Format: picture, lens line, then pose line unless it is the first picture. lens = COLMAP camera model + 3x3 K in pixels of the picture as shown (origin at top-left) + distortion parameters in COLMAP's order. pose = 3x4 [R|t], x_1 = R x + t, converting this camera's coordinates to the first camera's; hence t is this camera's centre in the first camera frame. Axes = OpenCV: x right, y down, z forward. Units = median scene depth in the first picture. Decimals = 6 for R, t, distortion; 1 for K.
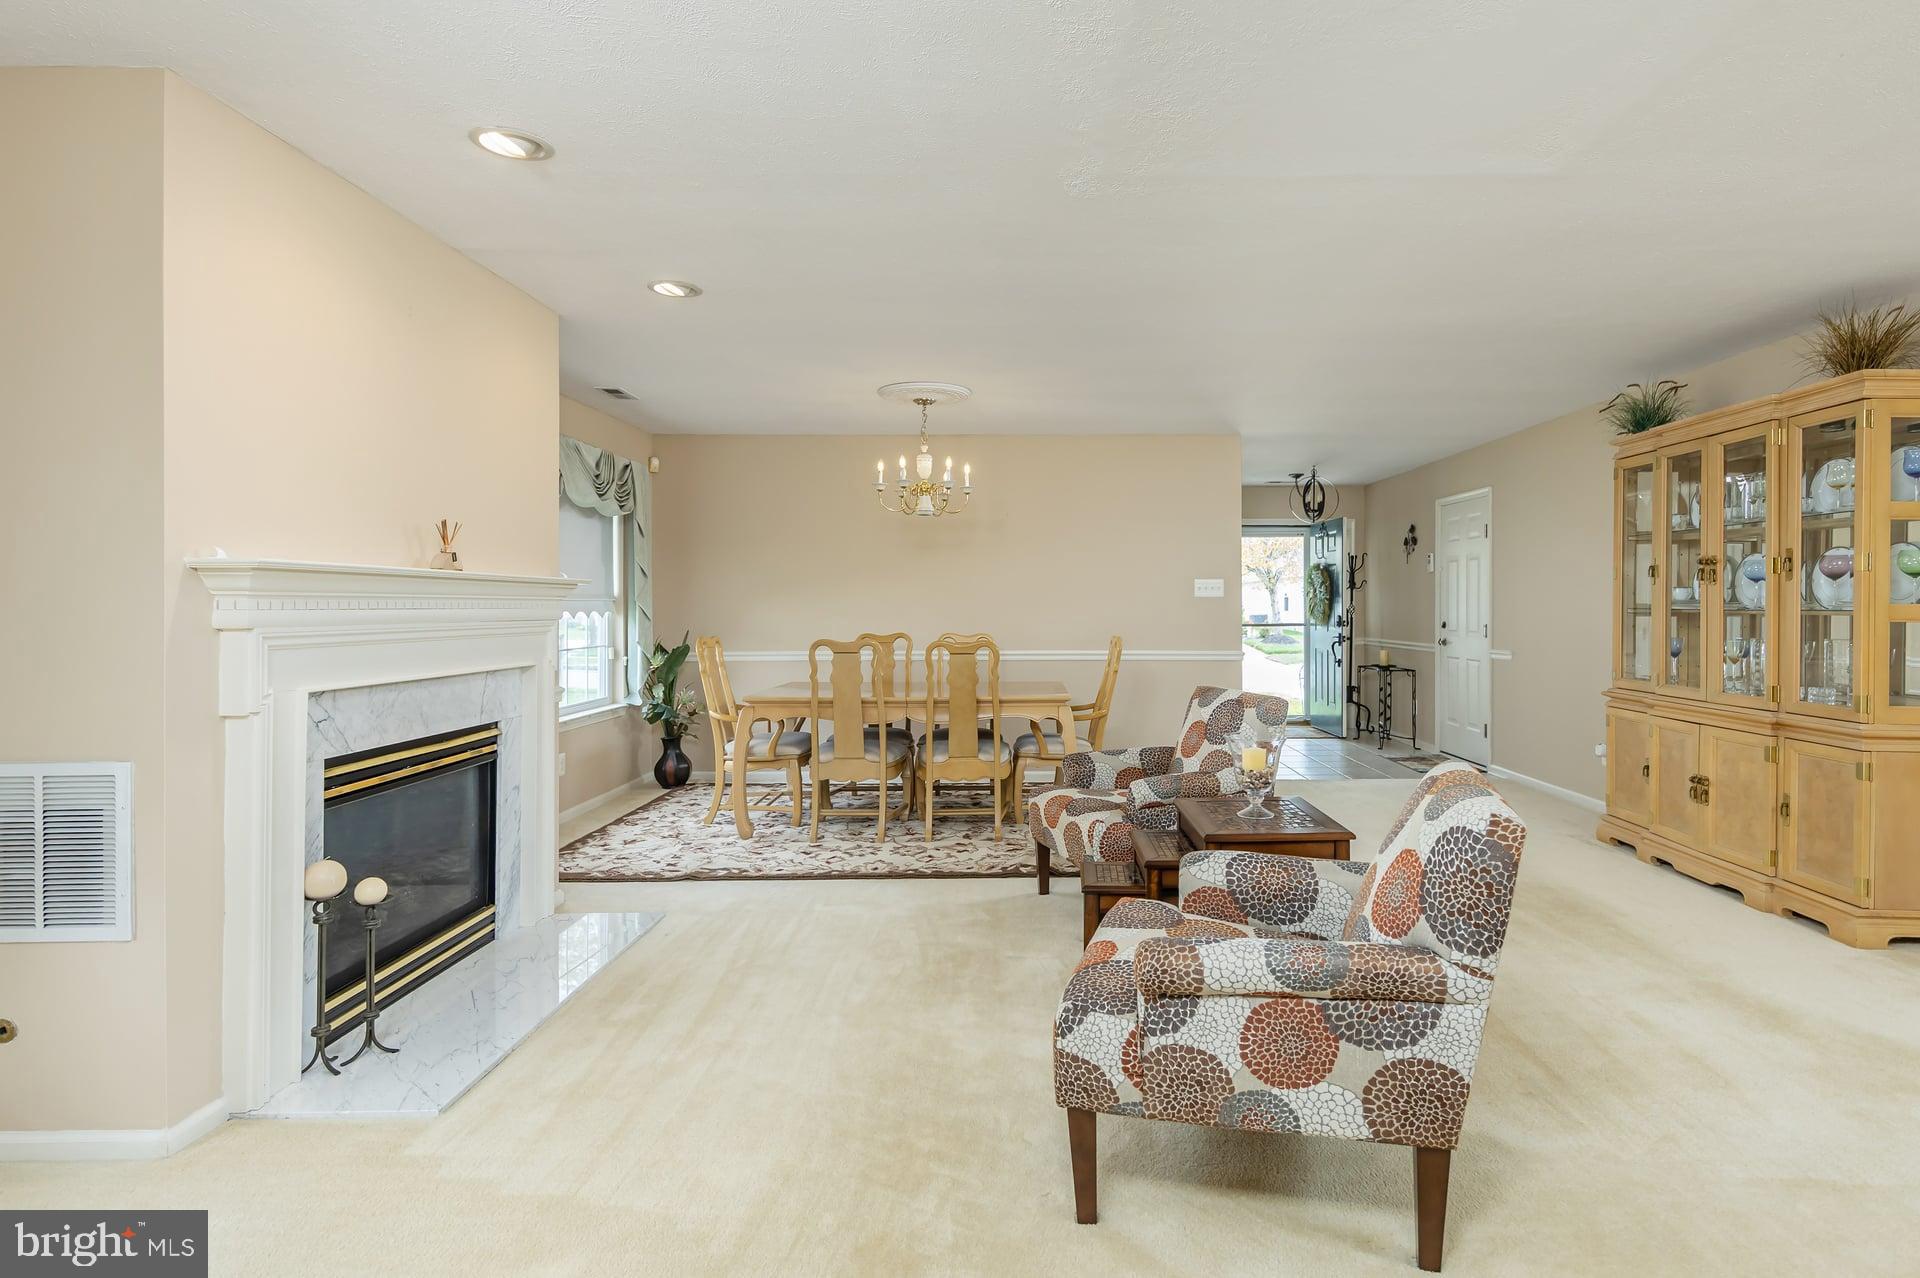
lens RADIAL K [[973.0, 0, 1038.6], [0, 973.0, 607.1], [0, 0, 1]] dist [0.005410, 0.000840]
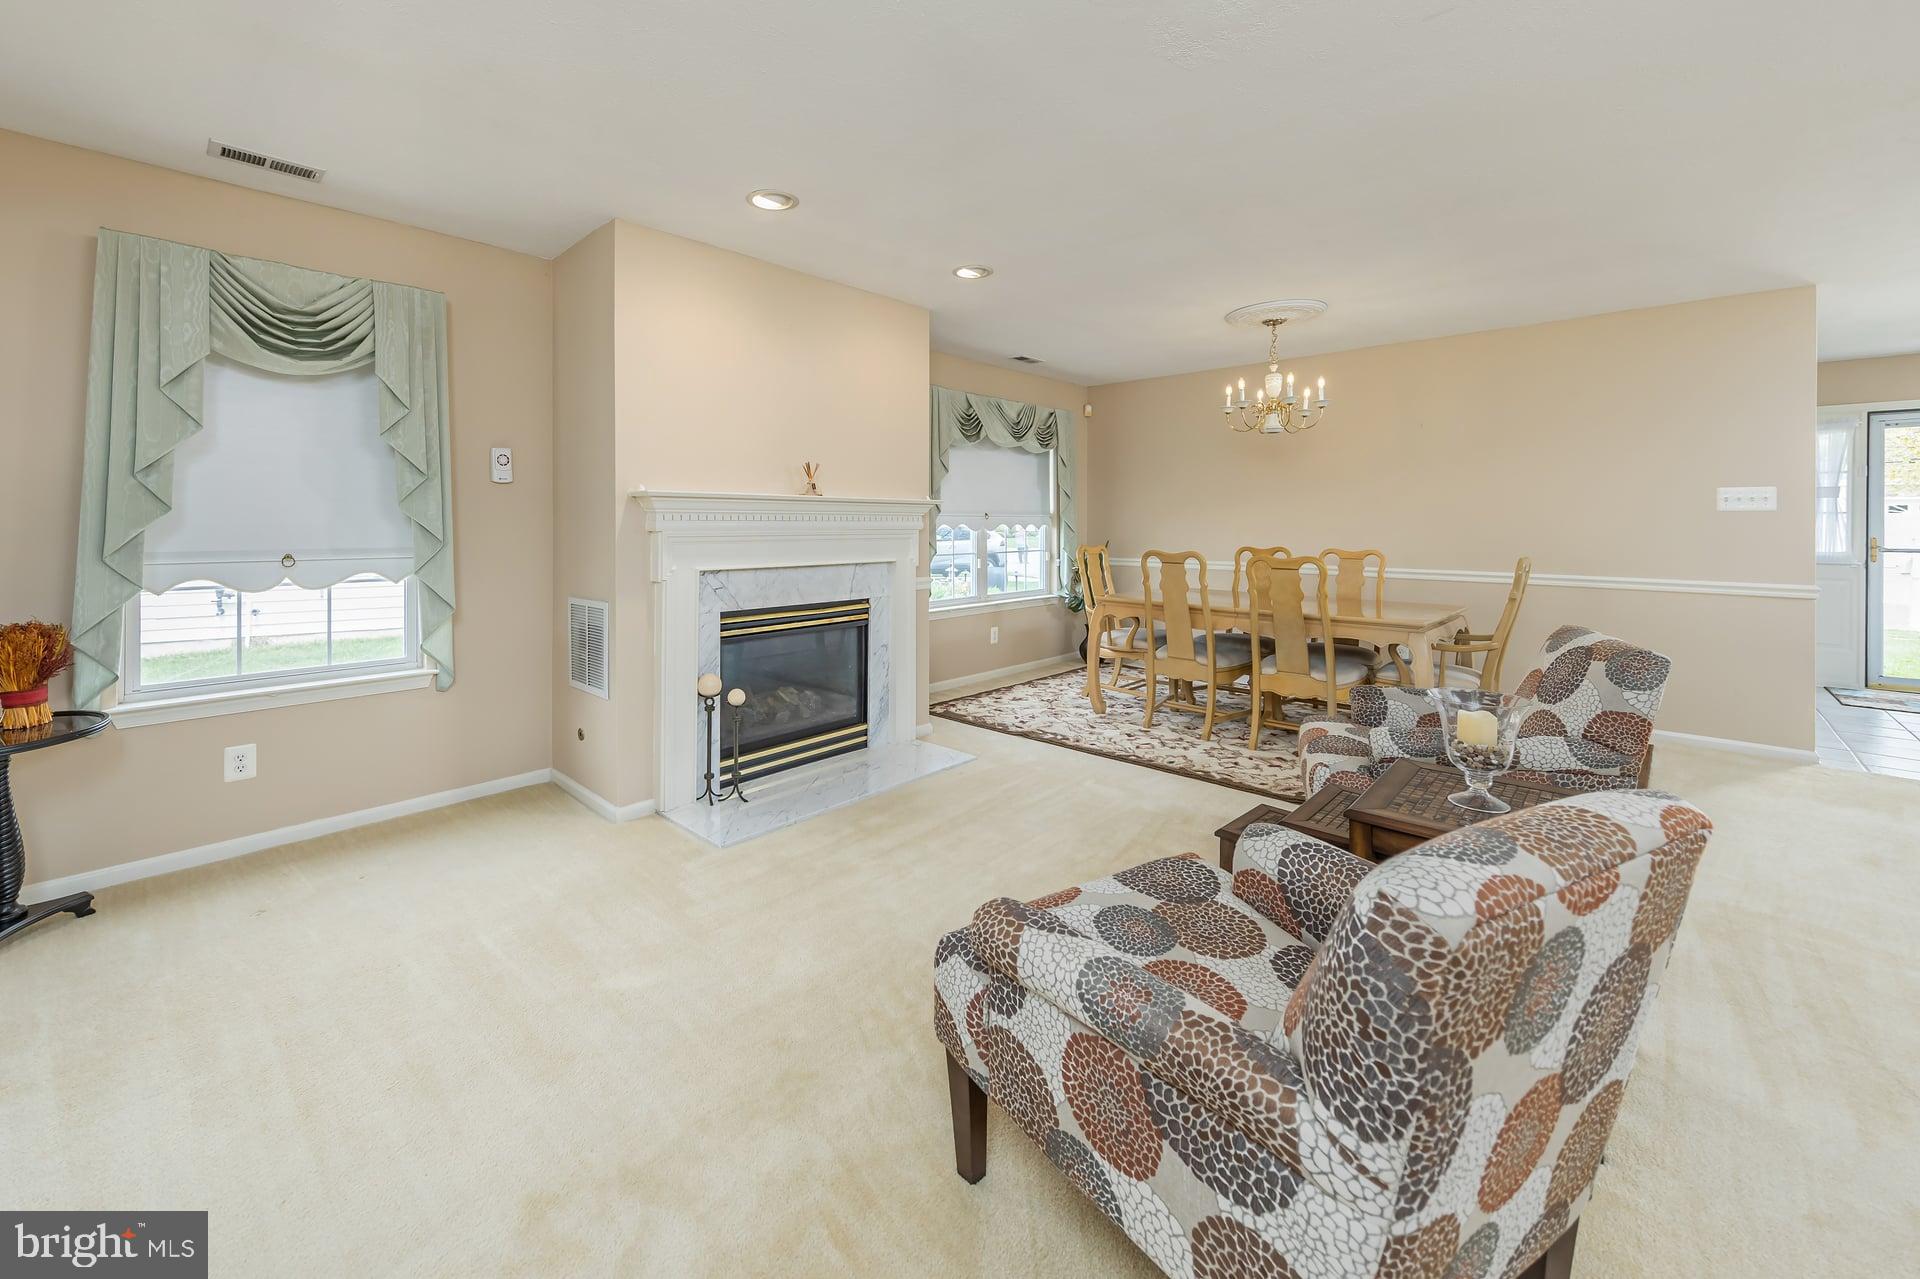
lens RADIAL K [[756.0, 0, 902.5], [0, 756.0, 524.7], [0, 0, 1]] dist [0.002389, -0.000170]
pose [[0.693044, 0.006672, -0.720865, 0.457763], [-0.004323, 0.999978, 0.005099, 0.000913], [0.720883, -0.000418, 0.693057, 0.392420]]
